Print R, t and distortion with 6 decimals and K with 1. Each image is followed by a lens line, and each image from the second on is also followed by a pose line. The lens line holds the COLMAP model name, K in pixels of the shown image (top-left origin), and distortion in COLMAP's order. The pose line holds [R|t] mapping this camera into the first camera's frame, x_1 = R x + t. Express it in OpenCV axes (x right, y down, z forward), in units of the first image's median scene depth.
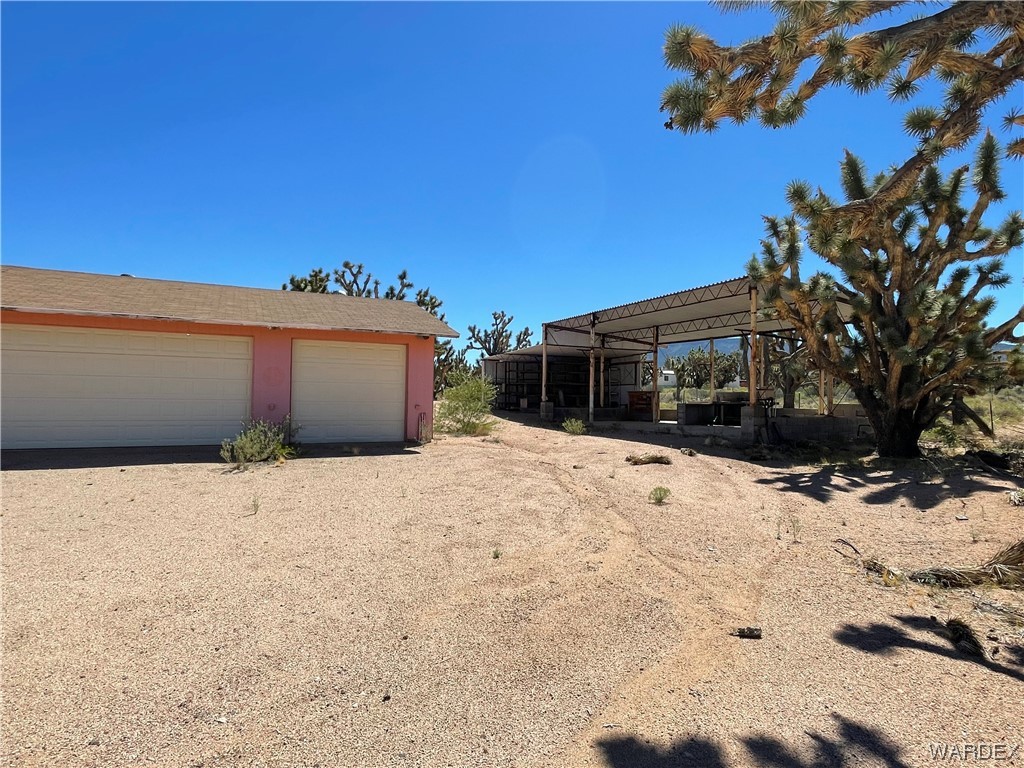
lens RADIAL K [[566.7, 0, 512.4], [0, 566.7, 378.3], [0, 0, 1]] dist [-0.007719, -0.001022]
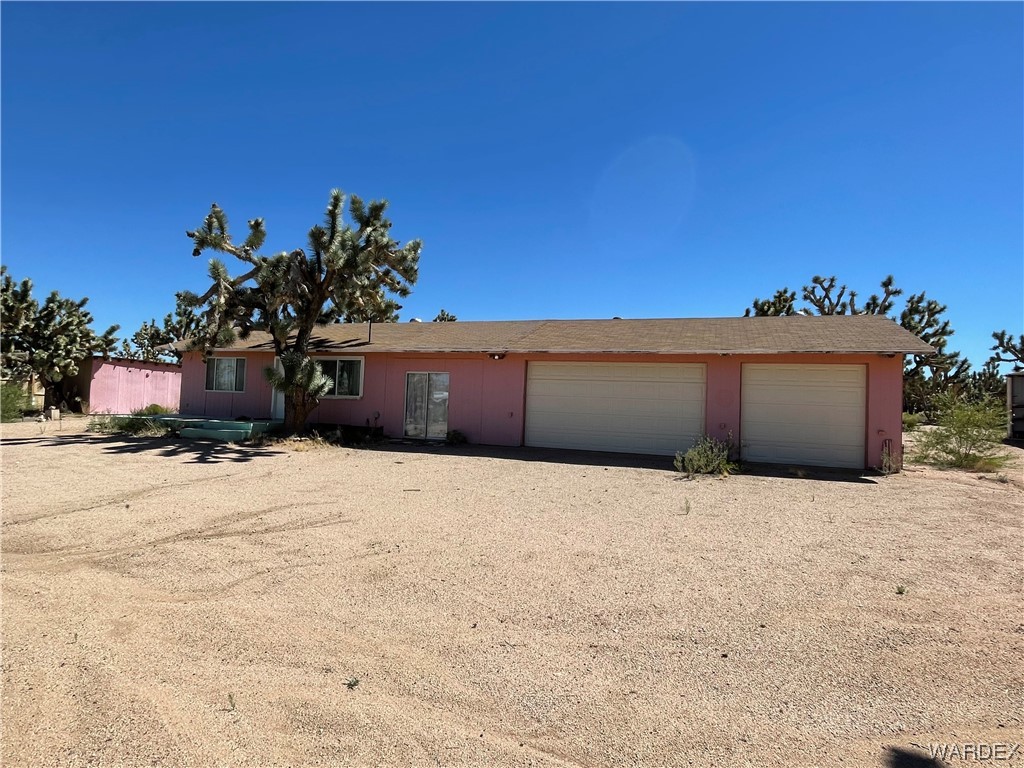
lens RADIAL K [[566.7, 0, 512.4], [0, 566.7, 378.3], [0, 0, 1]] dist [-0.007719, -0.001022]
pose [[0.690479, -0.018366, -0.723119, 0.089441], [-0.004809, 0.999539, -0.029978, -0.006993], [0.723337, 0.024176, 0.690072, -0.060479]]
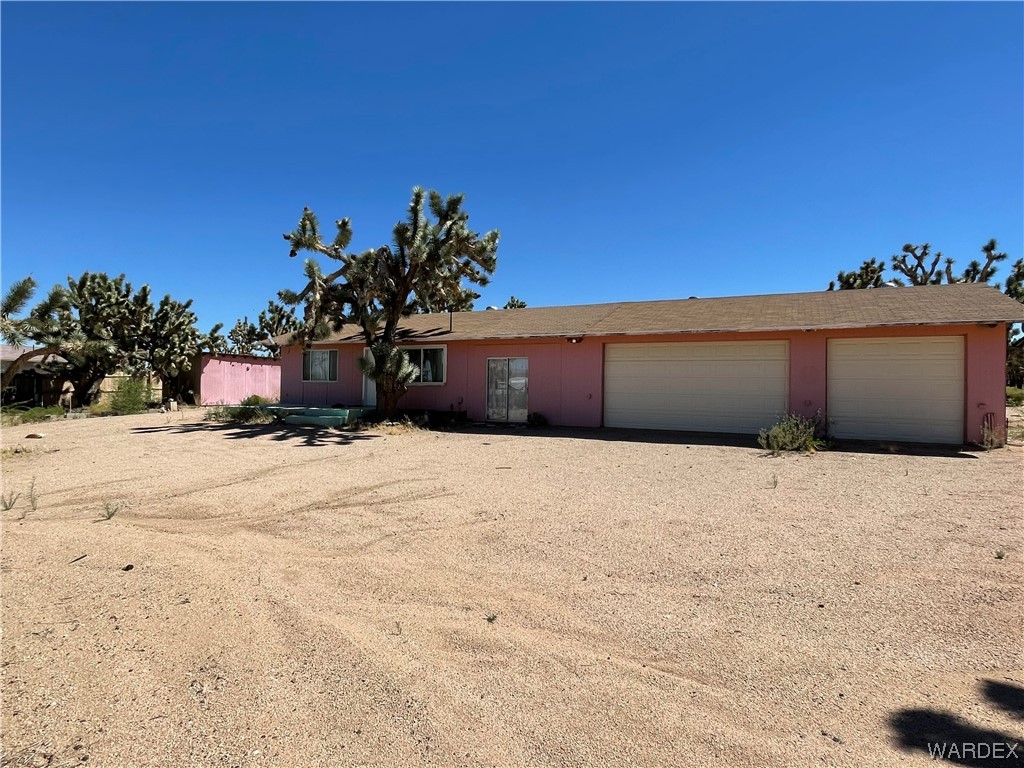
lens RADIAL K [[566.7, 0, 512.4], [0, 566.7, 378.3], [0, 0, 1]] dist [-0.007719, -0.001022]
pose [[0.598909, -0.016178, -0.800654, 0.104072], [0.020622, 0.999776, -0.004775, -0.003185], [0.800552, -0.013651, 0.599108, -0.104751]]
